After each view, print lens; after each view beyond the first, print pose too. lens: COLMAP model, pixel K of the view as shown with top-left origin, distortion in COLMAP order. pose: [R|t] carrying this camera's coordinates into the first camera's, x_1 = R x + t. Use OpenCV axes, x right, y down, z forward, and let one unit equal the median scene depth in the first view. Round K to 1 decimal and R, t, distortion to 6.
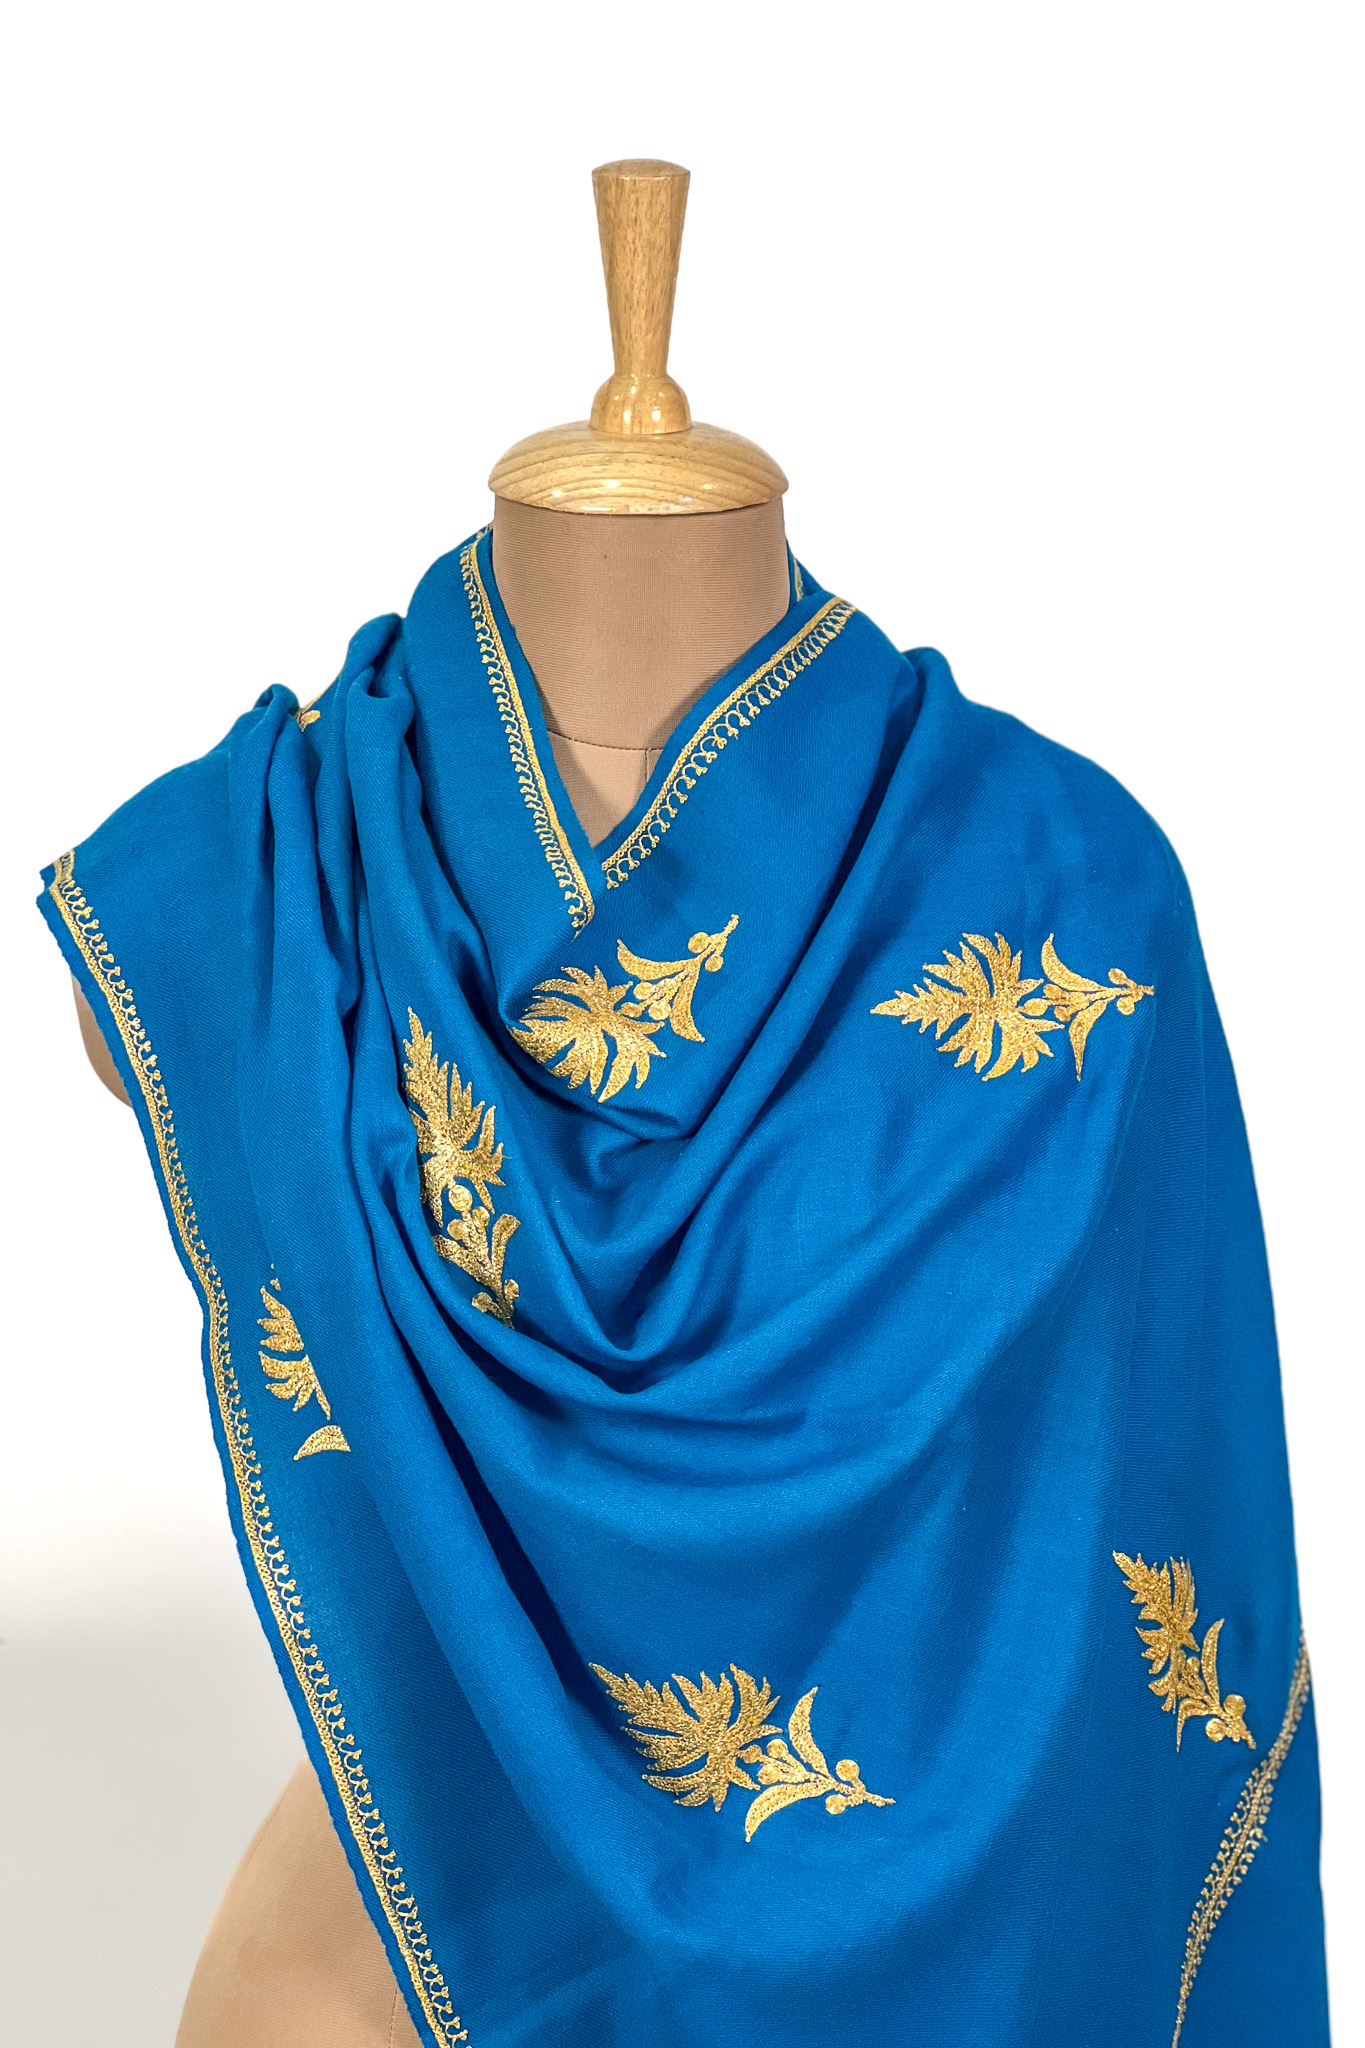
lens RADIAL K [[4357.4, 0, 682.5], [0, 4357.4, 1024.0], [0, 0, 1]] dist [-0.185924, 5.537066]
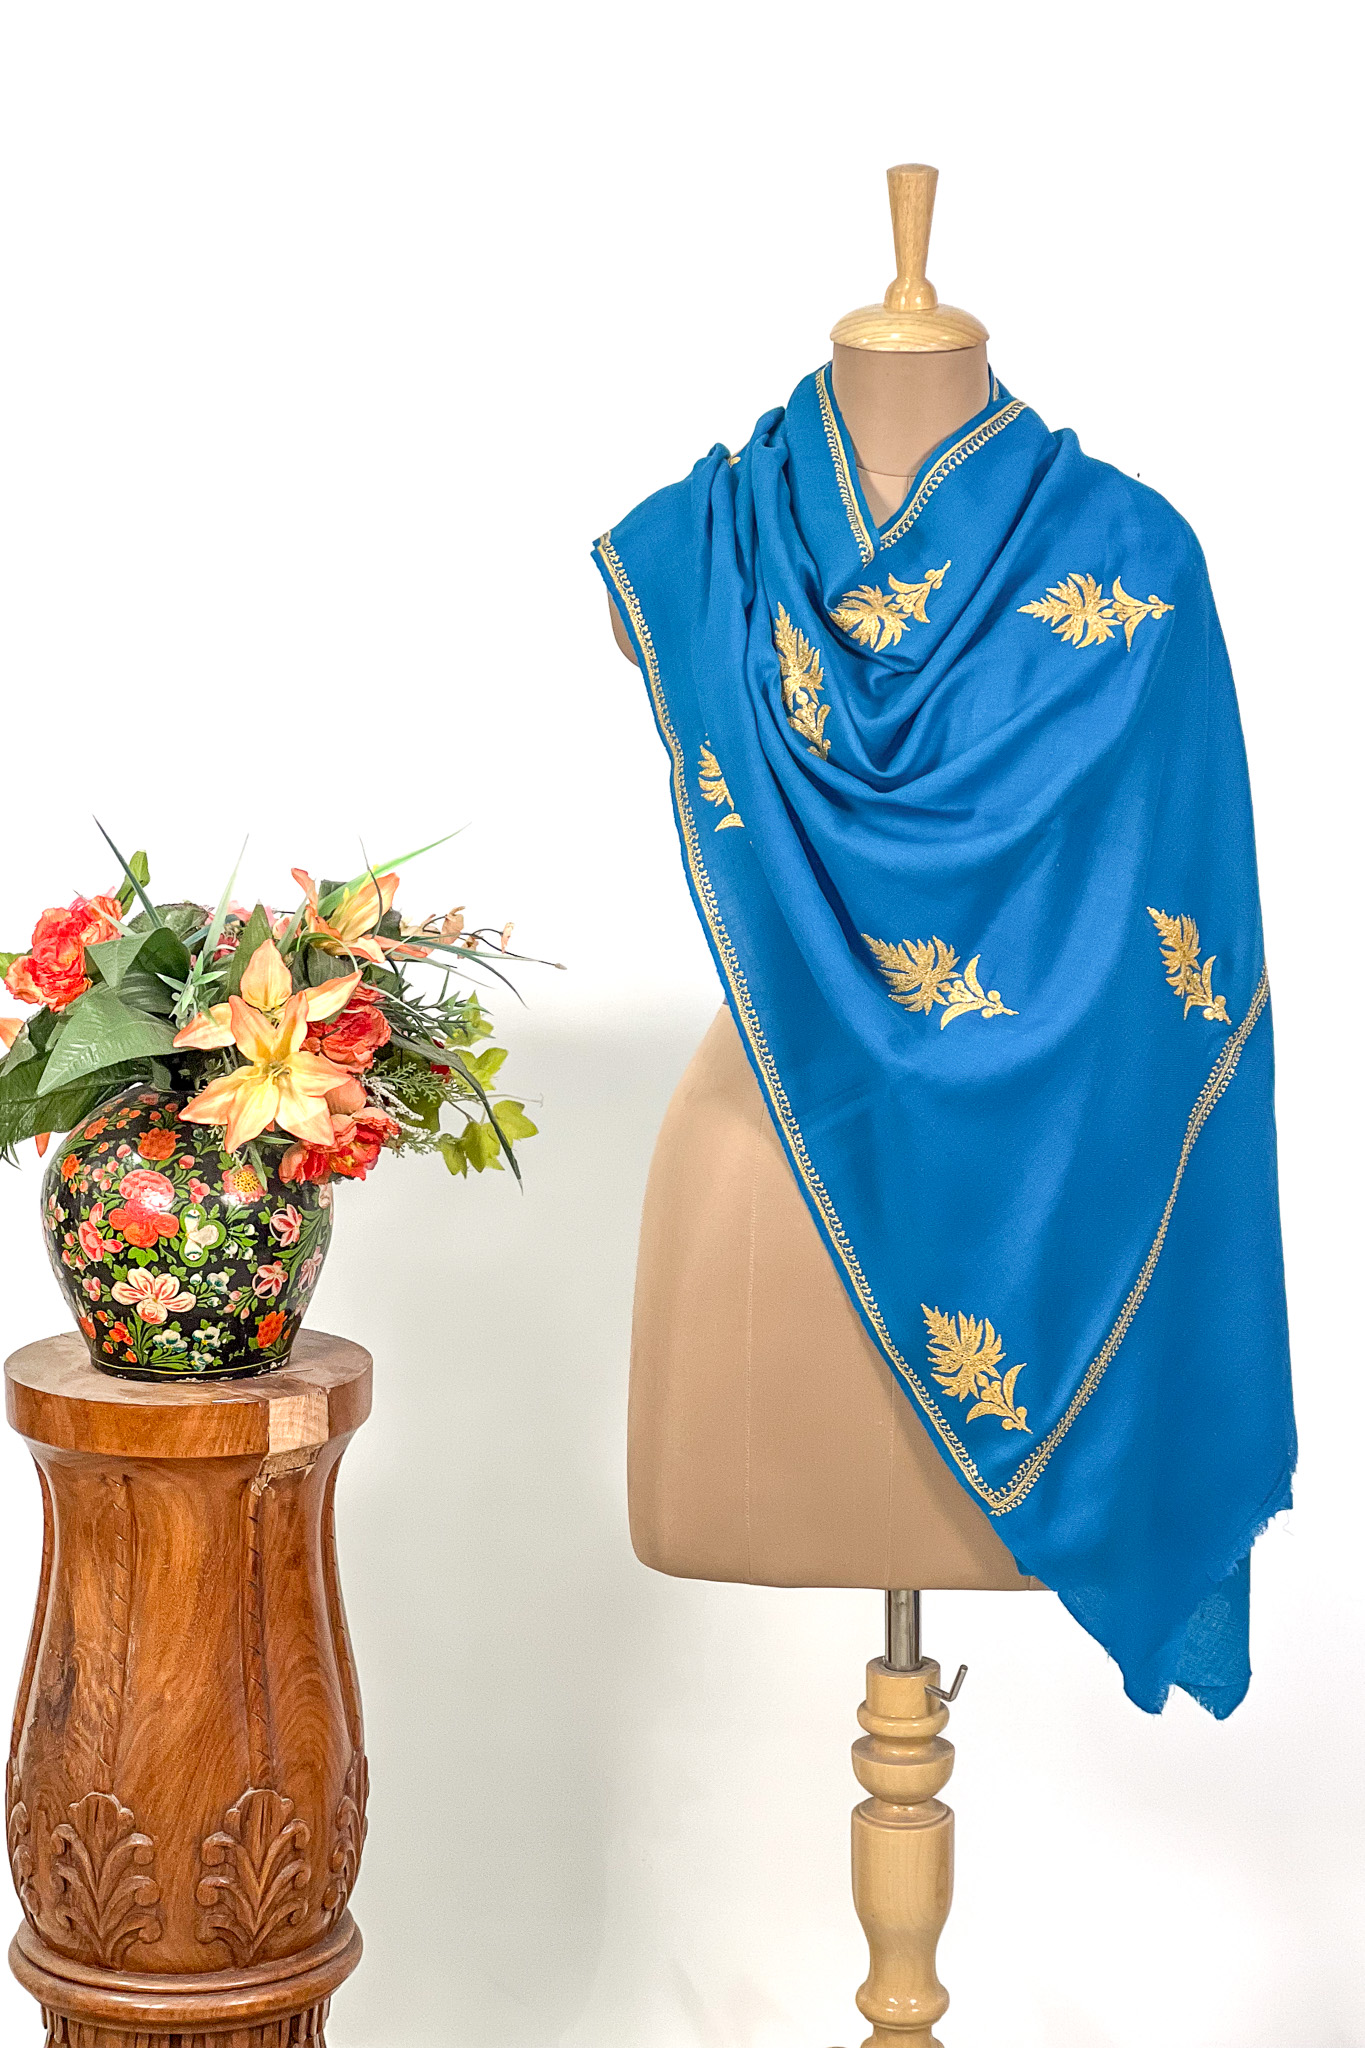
lens RADIAL K [[4531.8, 0, 778.1], [0, 4531.8, 1028.0], [0, 0, 1]] dist [-0.036658, 6.048163]
pose [[0.995123, 0.021703, -0.096227, 0.134965], [-0.021220, 0.999757, 0.006046, 0.172242], [0.096335, -0.003975, 0.995341, -1.013909]]
